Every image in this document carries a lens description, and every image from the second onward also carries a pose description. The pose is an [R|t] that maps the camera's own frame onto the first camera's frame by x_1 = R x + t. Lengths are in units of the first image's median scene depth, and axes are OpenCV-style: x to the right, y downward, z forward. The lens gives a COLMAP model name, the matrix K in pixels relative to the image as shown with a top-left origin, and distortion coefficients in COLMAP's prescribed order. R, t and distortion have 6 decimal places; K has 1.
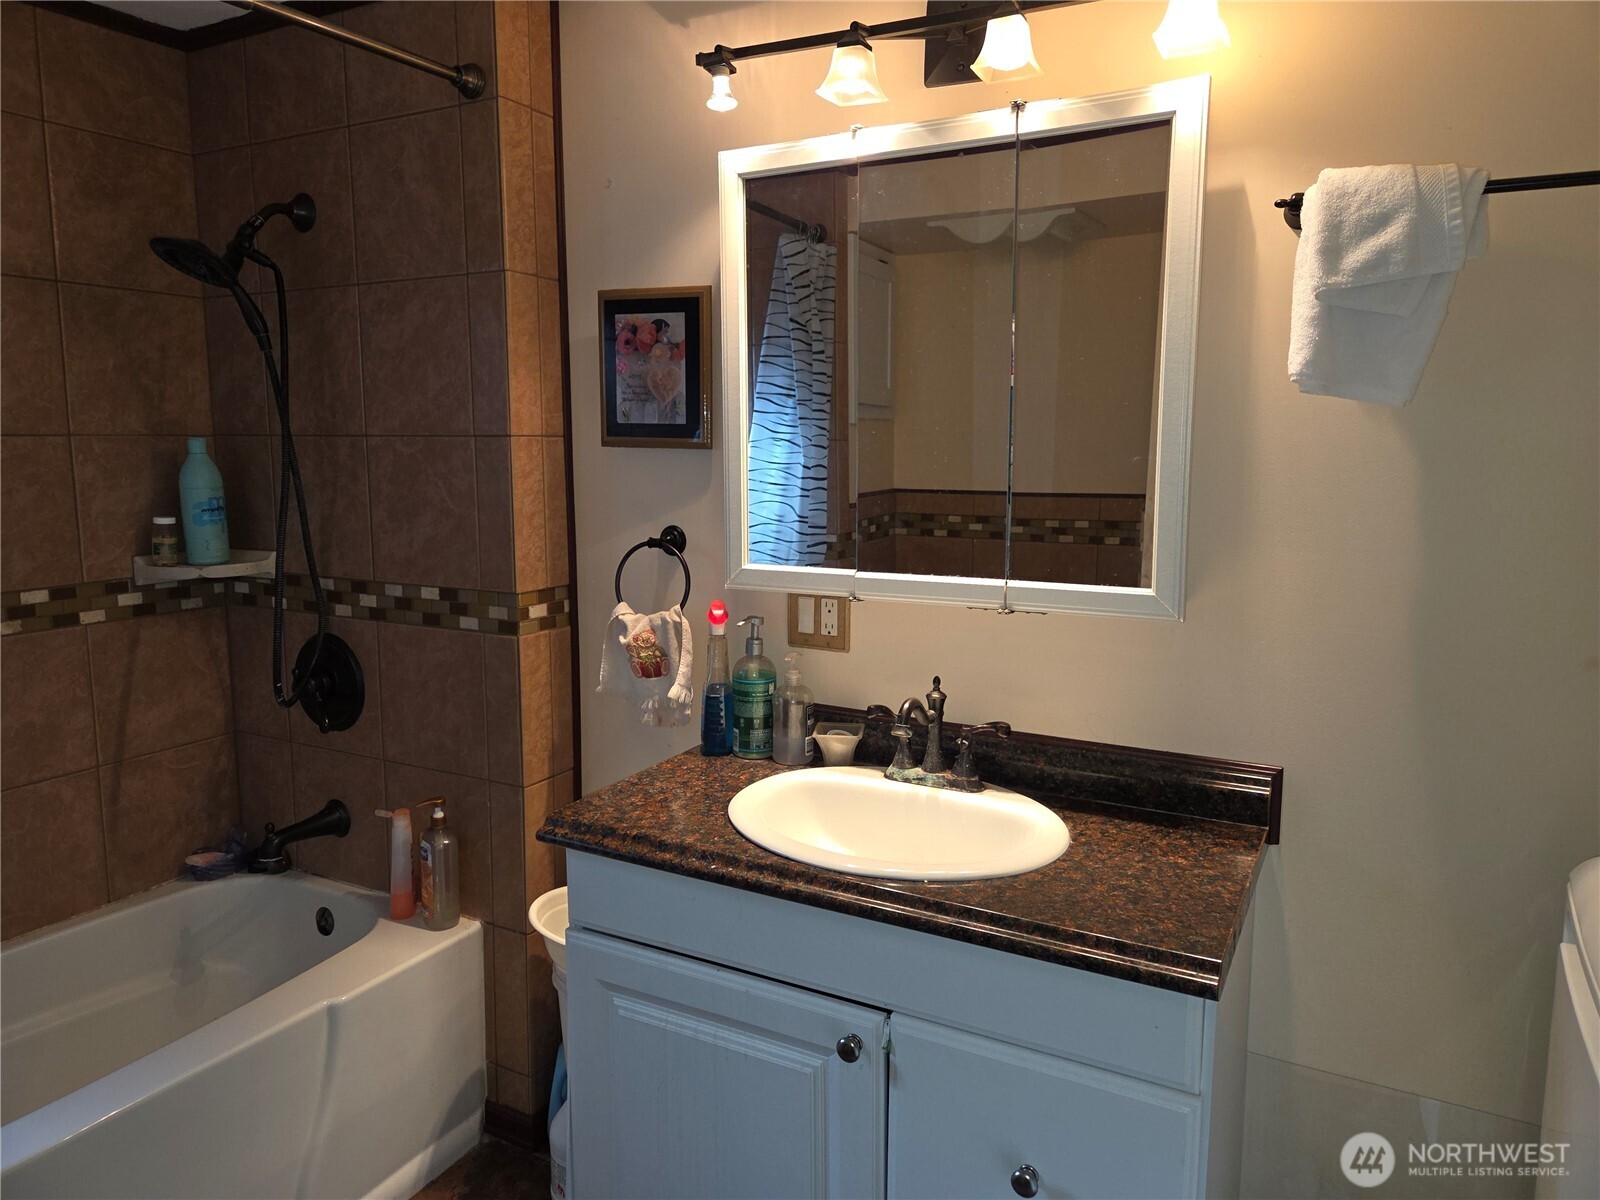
lens RADIAL K [[1071.1, 0, 800.0], [0, 1071.1, 600.0], [0, 0, 1]] dist [0.067766, -0.053619]
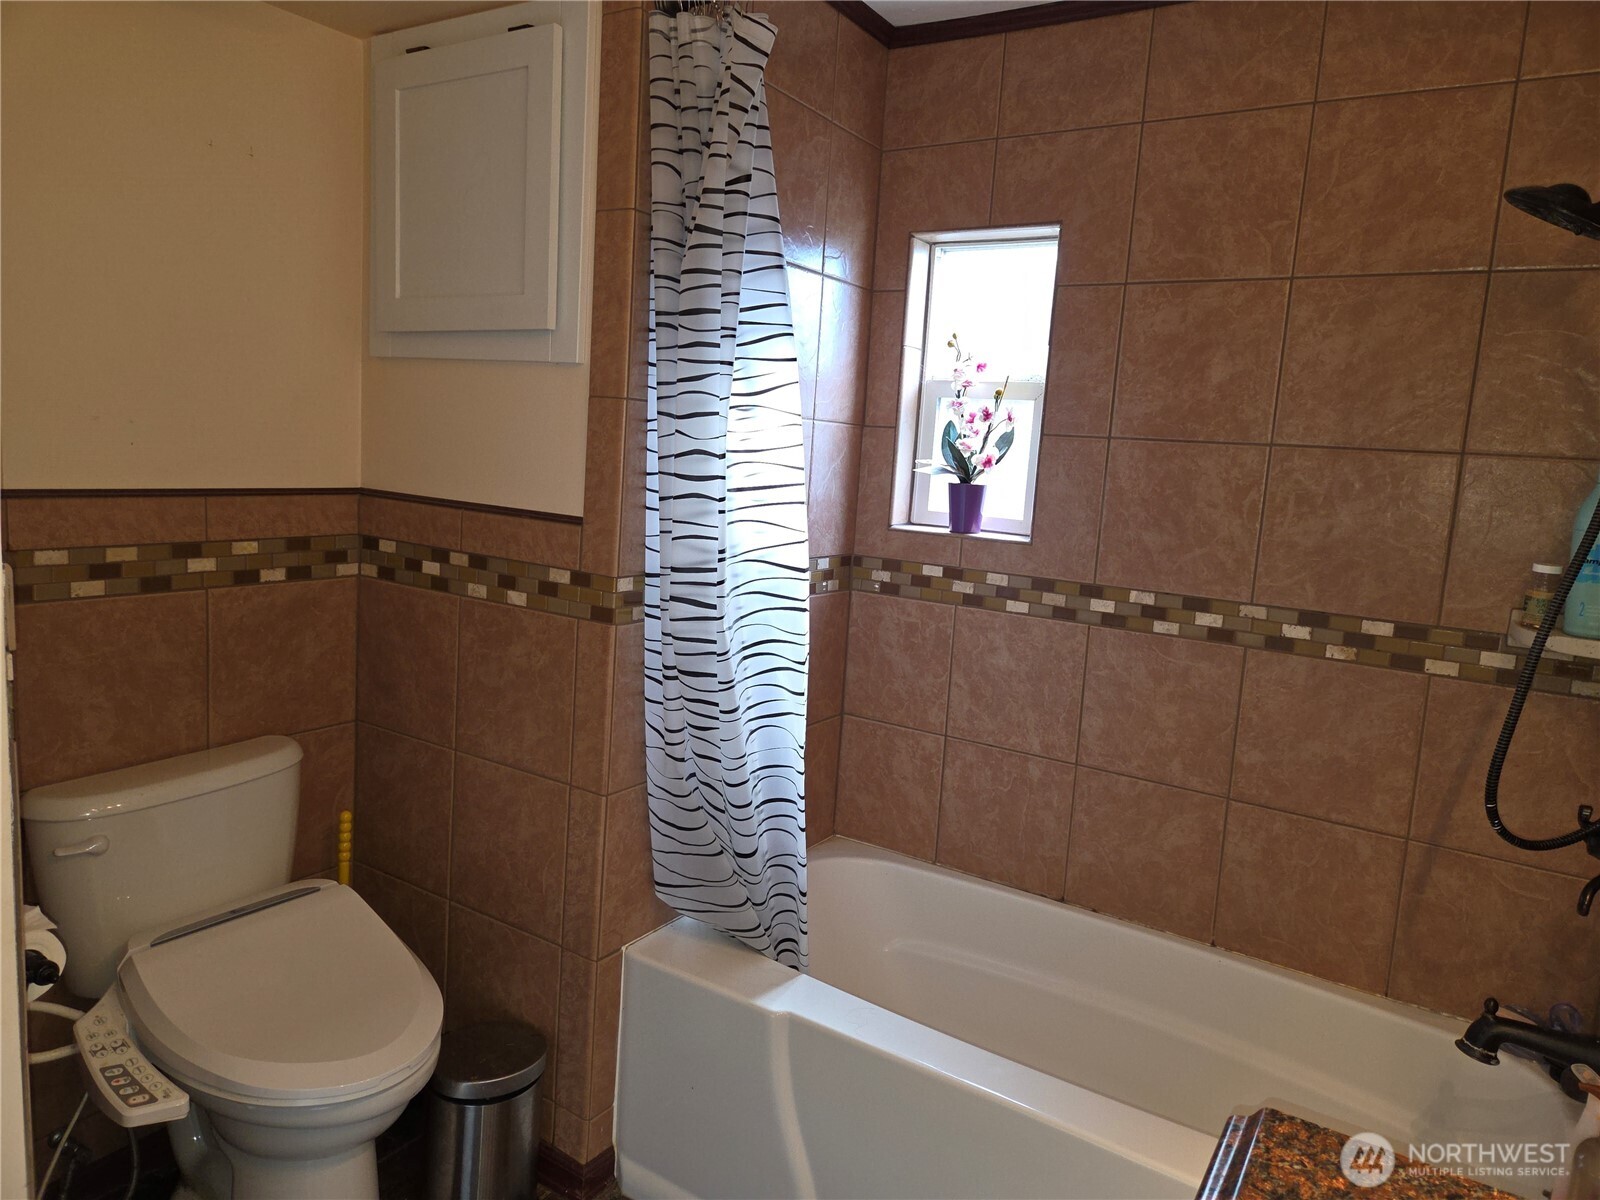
lens RADIAL K [[1071.1, 0, 800.0], [0, 1071.1, 600.0], [0, 0, 1]] dist [0.067766, -0.053619]
pose [[-0.076114, 0.147386, -0.986146, 0.208761], [-0.206616, 0.965217, 0.160205, -0.066915], [0.975457, 0.215947, -0.043014, 0.537257]]
